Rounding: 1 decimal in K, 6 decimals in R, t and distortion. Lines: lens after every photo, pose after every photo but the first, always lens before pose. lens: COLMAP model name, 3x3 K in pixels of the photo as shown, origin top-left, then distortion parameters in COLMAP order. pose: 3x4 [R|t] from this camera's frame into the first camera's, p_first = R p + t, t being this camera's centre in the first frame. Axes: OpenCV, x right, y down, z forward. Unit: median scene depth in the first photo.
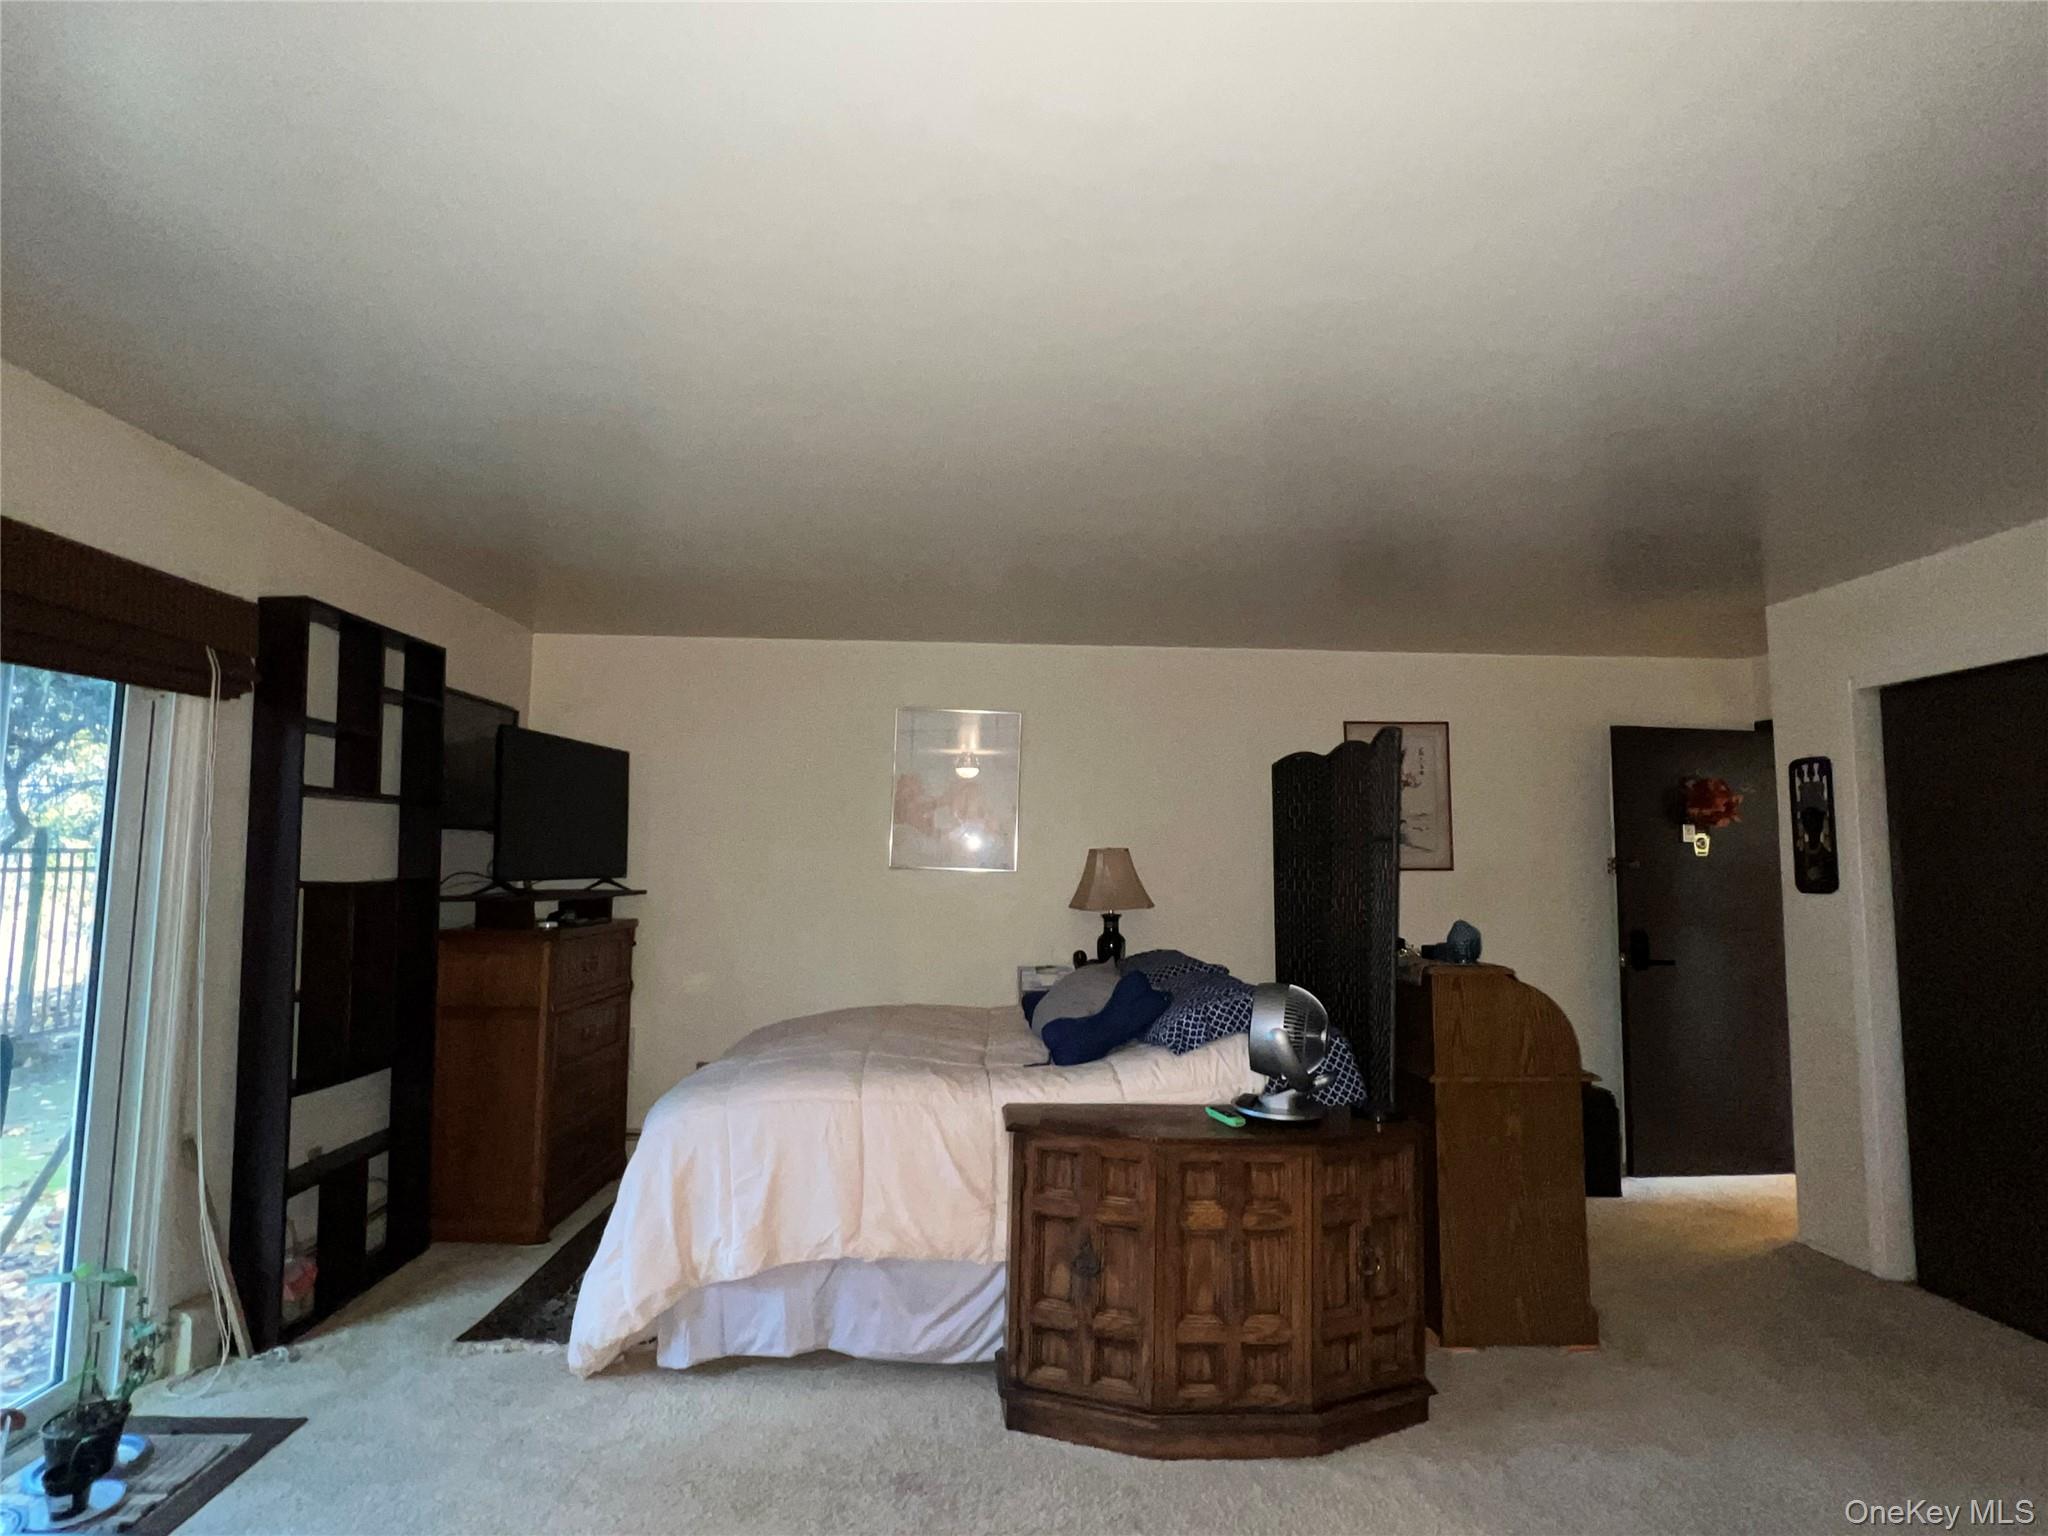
lens RADIAL K [[1022.2, 0, 1027.3], [0, 1022.2, 773.2], [0, 0, 1]] dist [0.000116, 0.000303]
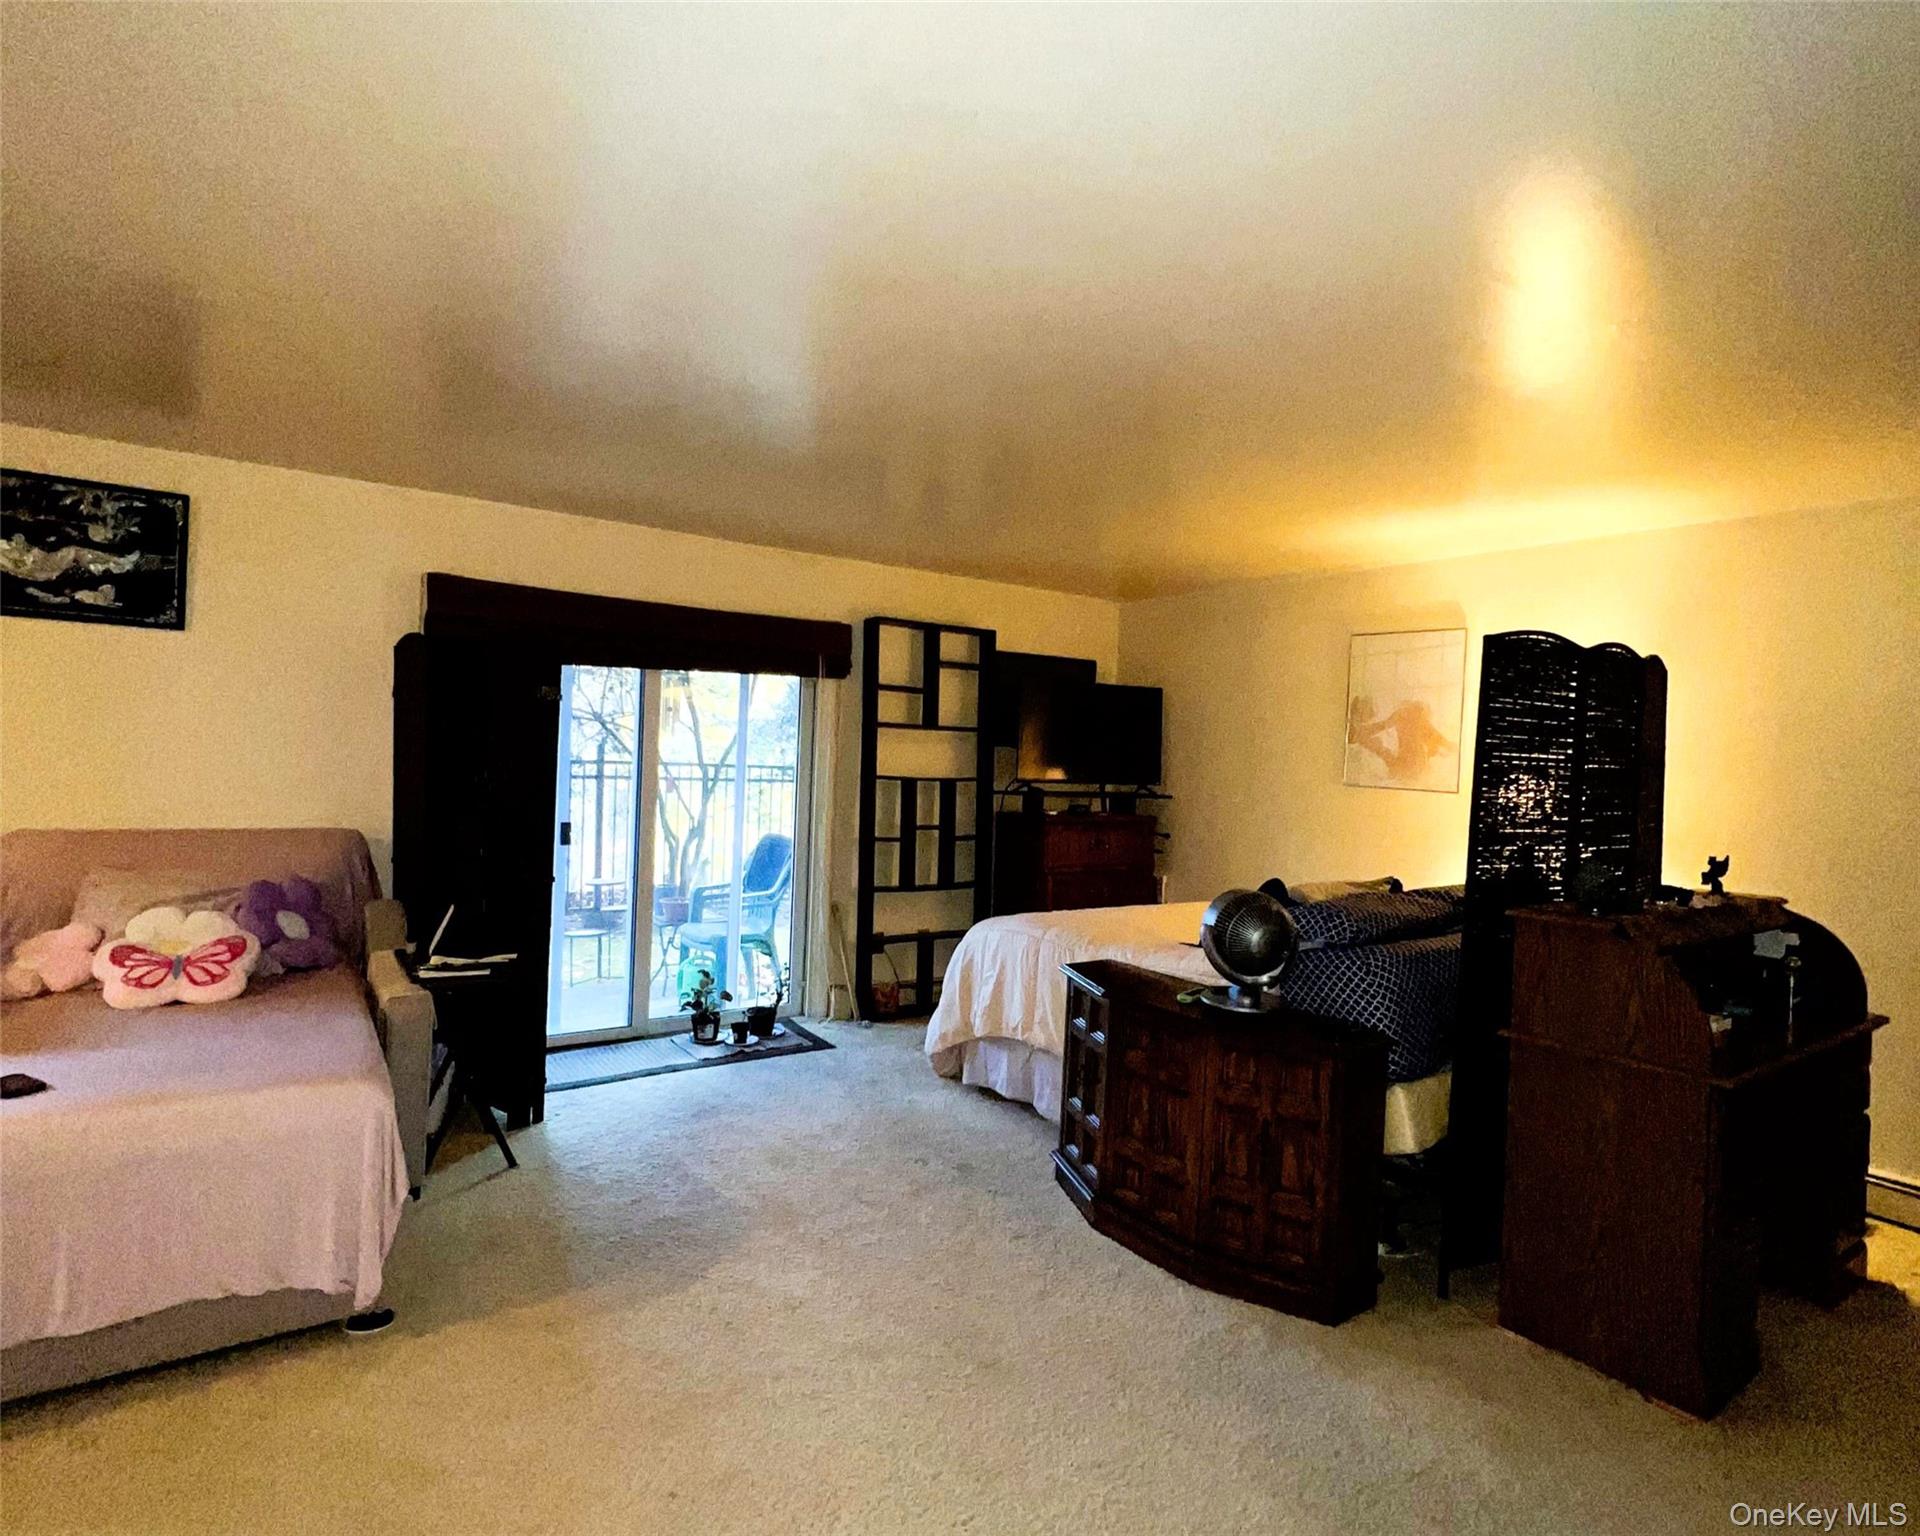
lens RADIAL K [[1018.5, 0, 967.4], [0, 1018.5, 758.7], [0, 0, 1]] dist [0.001102, 0.000283]
pose [[0.549026, 0.012995, -0.835704, 0.974121], [0.040217, 0.998310, 0.041945, 0.009295], [0.834837, -0.056638, 0.547575, 0.161382]]
